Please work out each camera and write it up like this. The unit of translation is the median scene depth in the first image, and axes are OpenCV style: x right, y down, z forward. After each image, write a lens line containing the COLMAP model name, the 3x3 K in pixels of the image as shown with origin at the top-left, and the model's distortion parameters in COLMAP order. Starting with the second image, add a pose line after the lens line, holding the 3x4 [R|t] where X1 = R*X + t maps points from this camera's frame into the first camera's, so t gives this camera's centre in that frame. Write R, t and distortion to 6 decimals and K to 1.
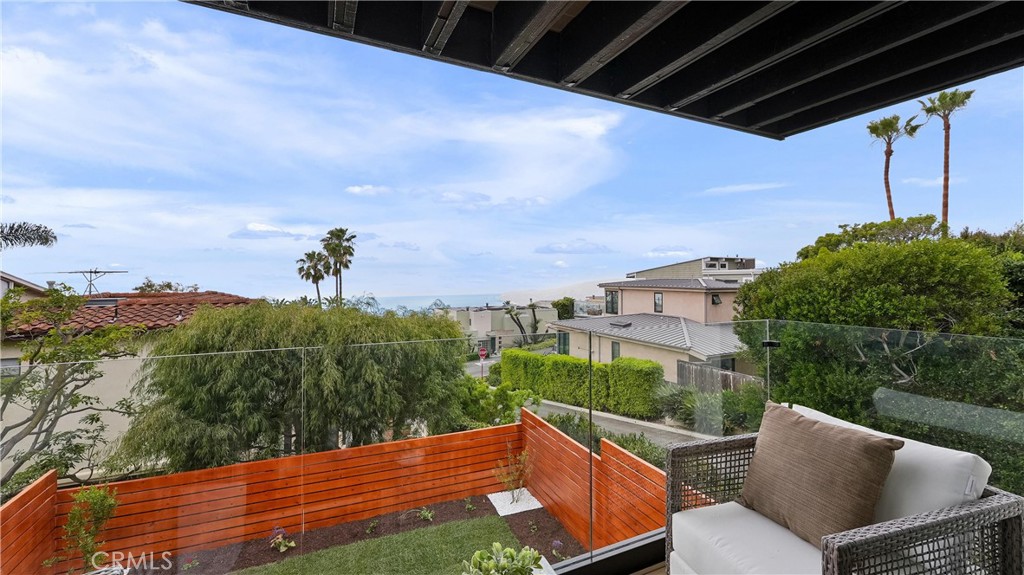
lens RADIAL K [[415.4, 0, 512.0], [0, 415.4, 274.8], [0, 0, 1]] dist [0.002716, -0.000143]
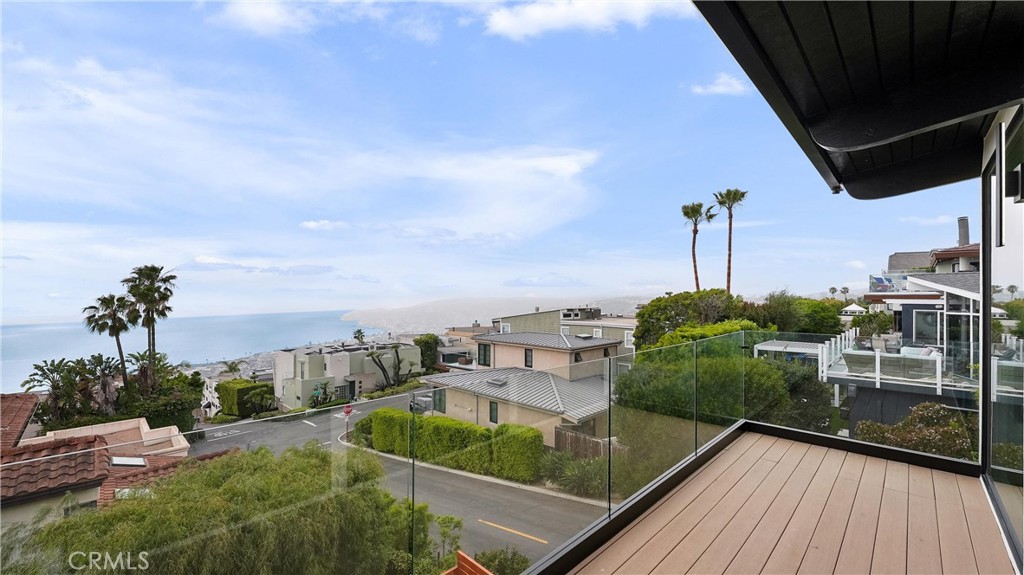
lens RADIAL K [[415.4, 0, 511.0], [0, 415.4, 297.8], [0, 0, 1]] dist [0.002716, -0.000143]
pose [[0.938003, -0.003098, 0.346614, -0.059335], [-0.001985, 0.999896, 0.014308, -0.093751], [-0.346623, -0.014109, 0.937899, -0.002096]]
